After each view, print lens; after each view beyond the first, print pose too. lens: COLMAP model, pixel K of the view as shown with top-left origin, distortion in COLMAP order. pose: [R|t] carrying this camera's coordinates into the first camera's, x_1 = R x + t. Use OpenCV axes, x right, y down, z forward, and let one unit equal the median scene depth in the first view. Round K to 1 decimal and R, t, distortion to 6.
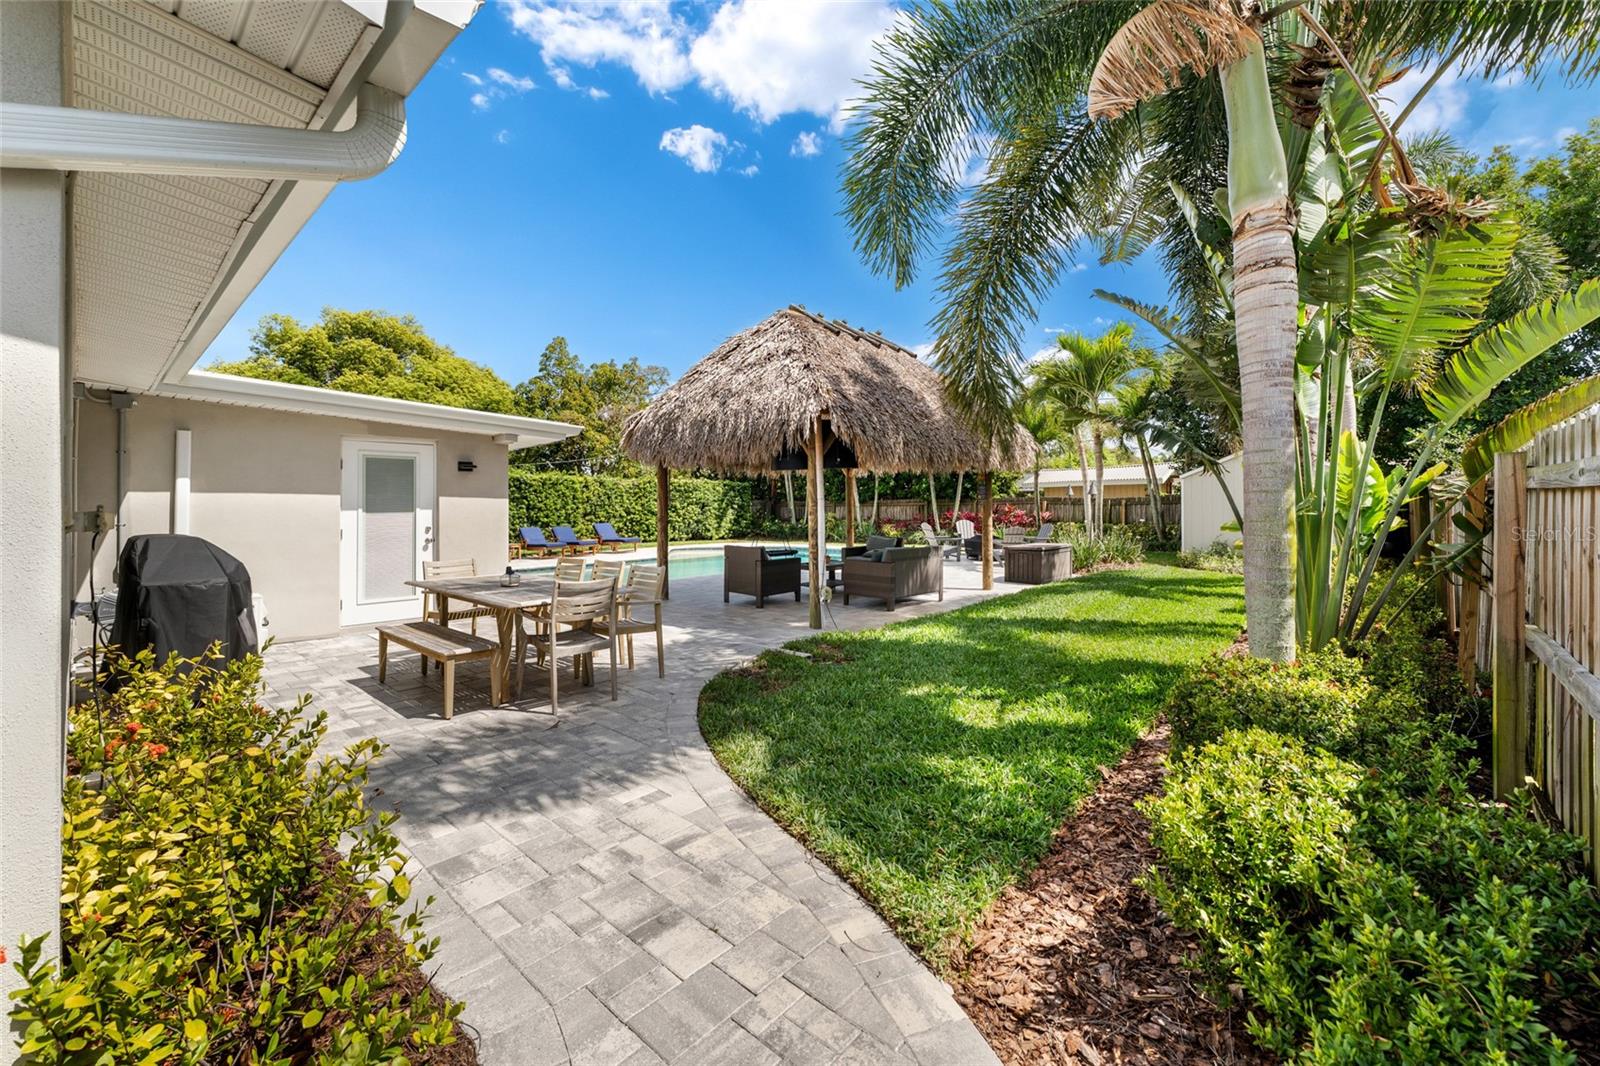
lens RADIAL K [[638.3, 0, 800.0], [0, 638.3, 533.0], [0, 0, 1]] dist [-0.000604, 0.000617]
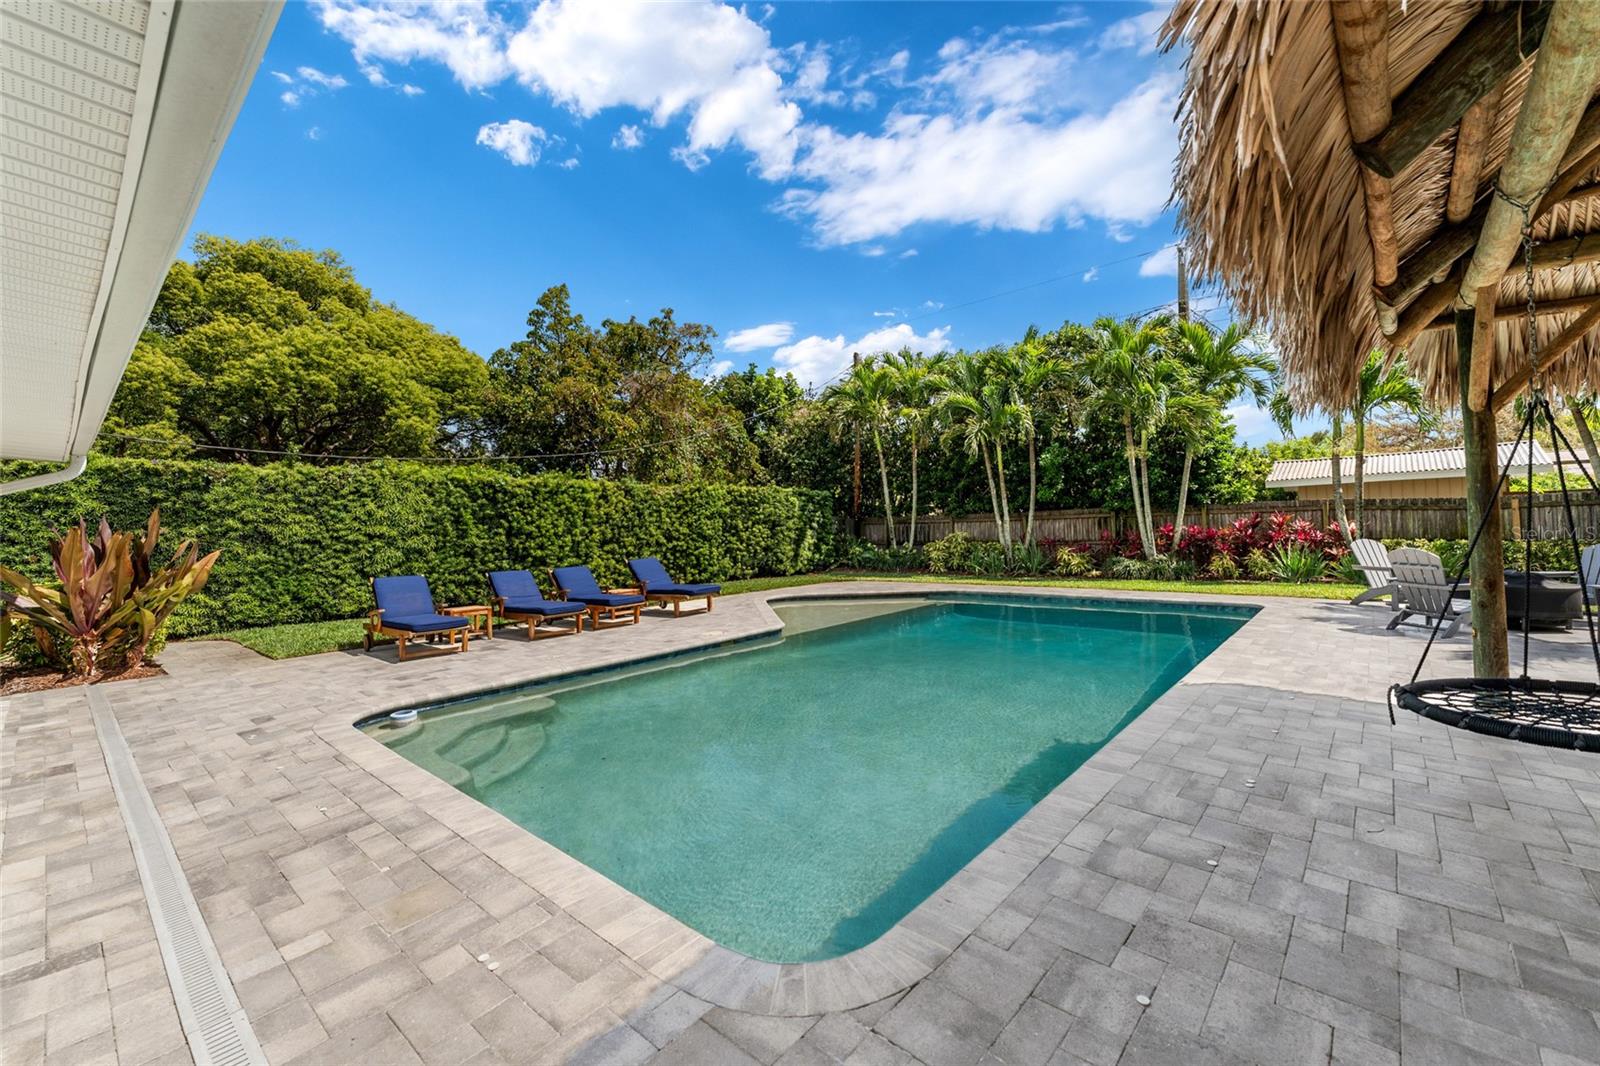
lens RADIAL K [[643.9, 0, 793.7], [0, 643.9, 521.6], [0, 0, 1]] dist [0.000875, -0.000043]
pose [[0.999738, -0.021415, 0.008116, -0.147484], [0.021800, 0.998468, -0.050854, -0.012589], [-0.007015, 0.051017, 0.998673, 0.355514]]
